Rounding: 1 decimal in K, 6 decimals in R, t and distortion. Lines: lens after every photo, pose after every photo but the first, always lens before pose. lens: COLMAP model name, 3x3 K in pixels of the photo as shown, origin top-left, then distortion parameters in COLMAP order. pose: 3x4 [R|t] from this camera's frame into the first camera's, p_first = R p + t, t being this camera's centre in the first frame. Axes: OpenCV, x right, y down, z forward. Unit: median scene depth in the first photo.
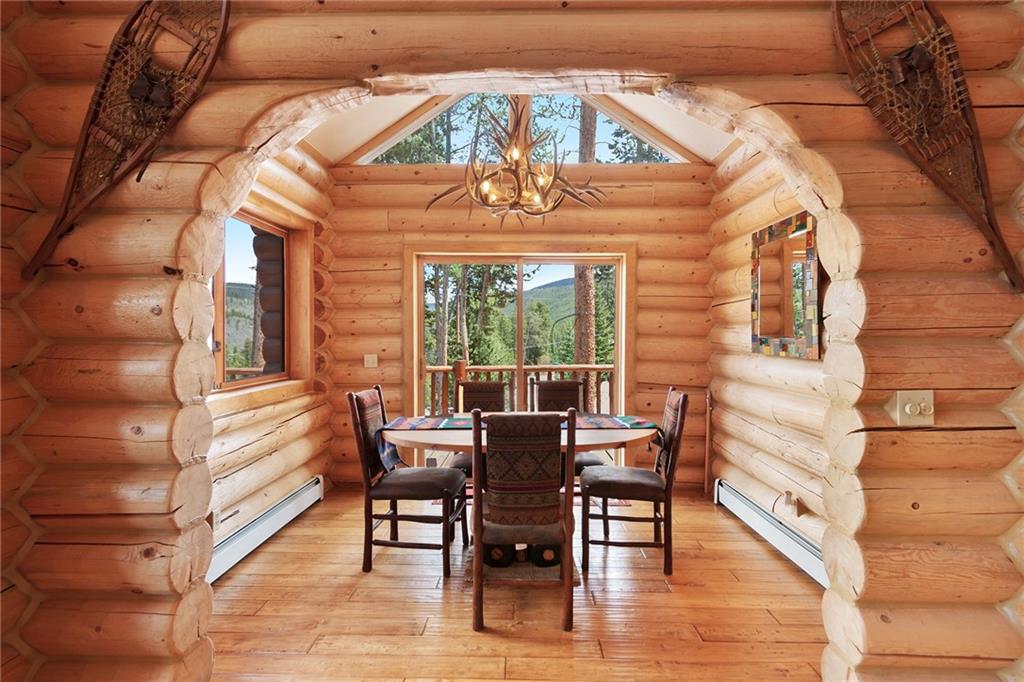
lens RADIAL K [[533.0, 0, 512.0], [0, 533.0, 341.0], [0, 0, 1]] dist [-0.000354, -0.000318]
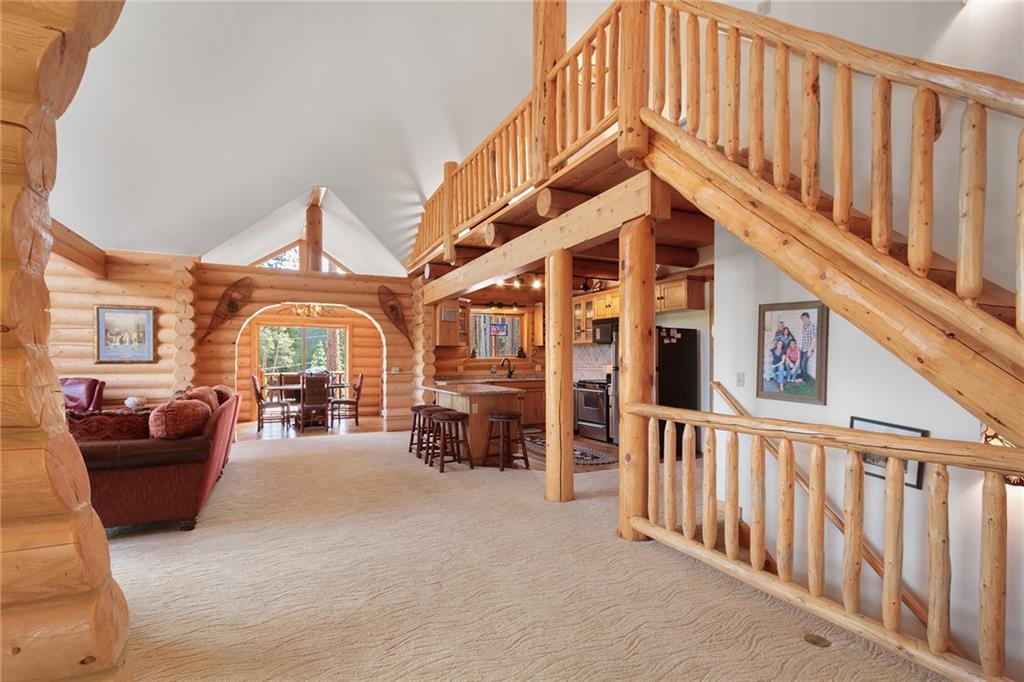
lens RADIAL K [[487.3, 0, 510.9], [0, 487.3, 360.9], [0, 0, 1]] dist [0.001198, 0.000129]
pose [[0.886126, -0.005650, 0.463411, -0.493682], [0.006090, 0.999981, 0.000547, 0.034758], [-0.463405, 0.002338, 0.886144, -3.883737]]
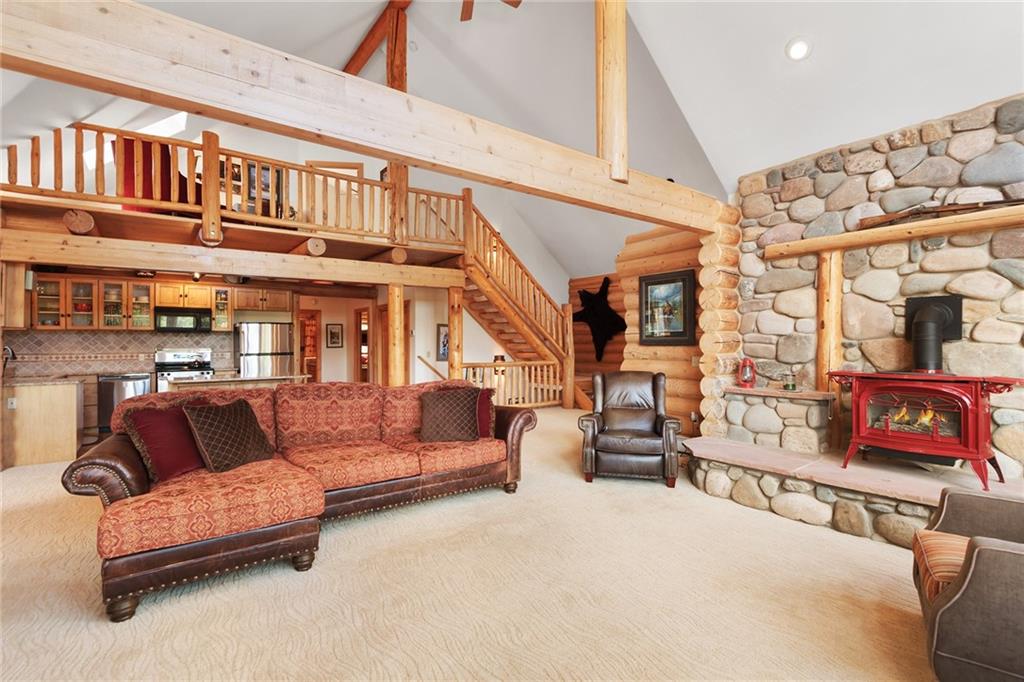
lens RADIAL K [[481.6, 0, 510.6], [0, 481.6, 342.1], [0, 0, 1]] dist [0.003509, 0.000023]
pose [[-0.616150, 0.003796, 0.787620, -3.123986], [0.007771, 0.999969, 0.001260, -0.003730], [-0.787590, 0.006897, -0.616161, 0.070162]]
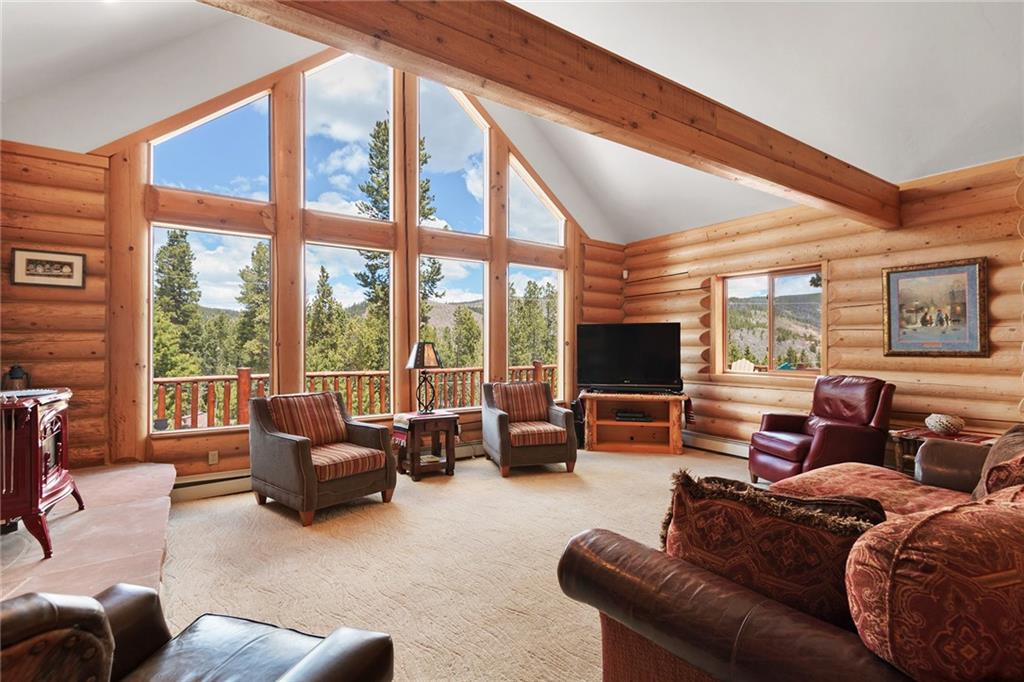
lens RADIAL K [[481.6, 0, 510.6], [0, 481.6, 342.1], [0, 0, 1]] dist [0.003509, 0.000023]
pose [[0.568853, -0.011272, -0.822362, -0.631595], [-0.002750, 0.999874, -0.015607, 0.011152], [0.822435, 0.011140, 0.568751, -2.082326]]
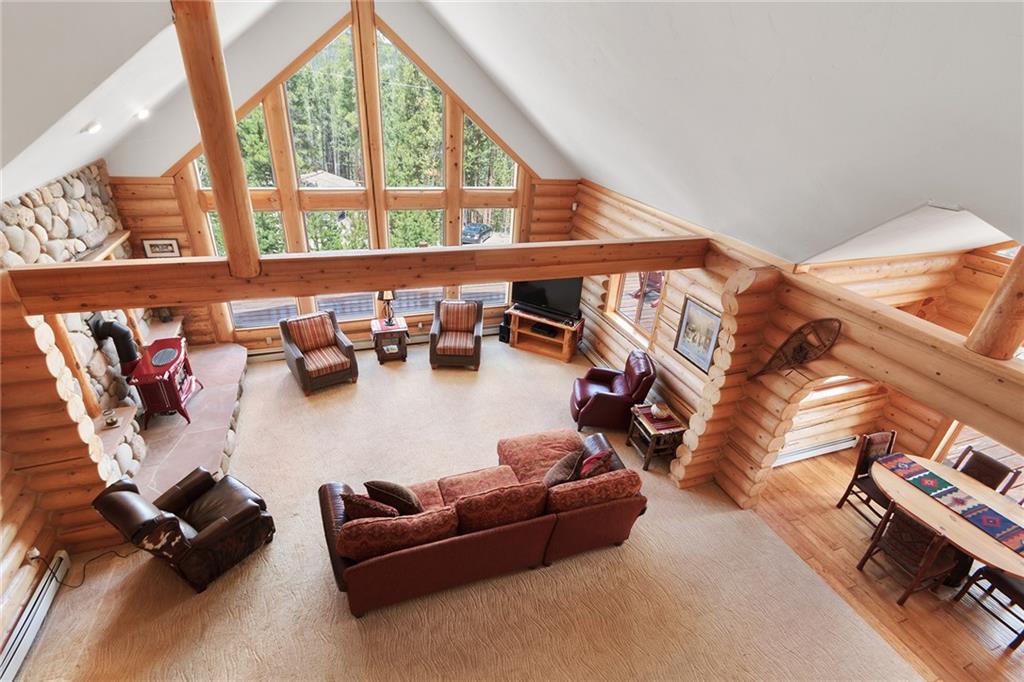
lens RADIAL K [[469.1, 0, 512.0], [0, 469.1, 341.0], [0, 0, 1]] dist [-0.001579, -0.000325]
pose [[0.363875, 0.455208, -0.812638, 0.811134], [-0.070152, 0.883361, 0.463413, -1.591984], [0.928802, -0.111616, 0.353367, -1.369849]]
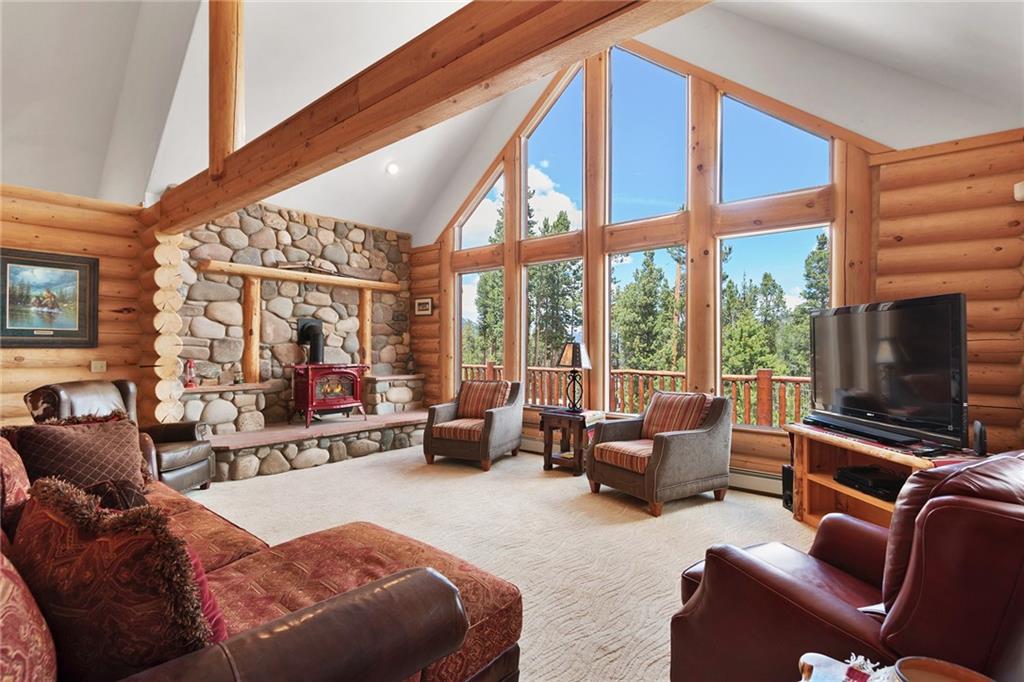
lens RADIAL K [[484.5, 0, 510.6], [0, 484.5, 345.6], [0, 0, 1]] dist [0.001947, -0.000125]
pose [[-0.630591, -0.006902, -0.776085, -0.722417], [-0.011227, 0.999937, 0.000229, -0.007041], [0.776034, 0.008857, -0.630628, 0.708279]]
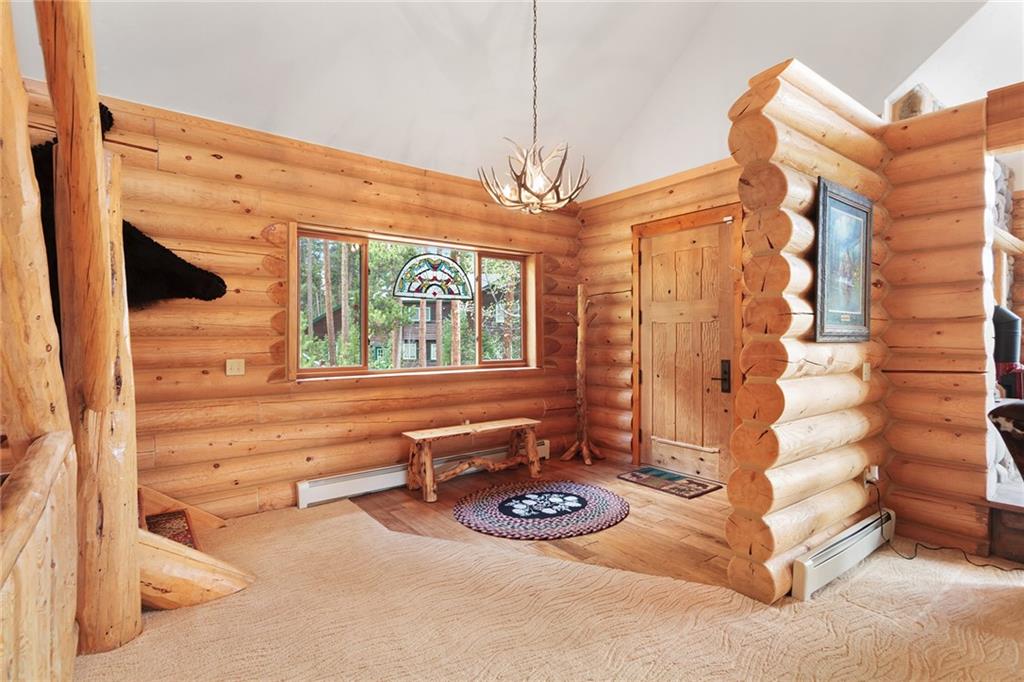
lens RADIAL K [[512.7, 0, 513.4], [0, 512.7, 333.0], [0, 0, 1]] dist [0.000533, -0.000017]
pose [[-0.786740, -0.005013, -0.617264, 0.742260], [-0.006846, 0.999976, 0.000606, 0.004573], [0.617247, 0.004703, -0.786756, -2.172043]]
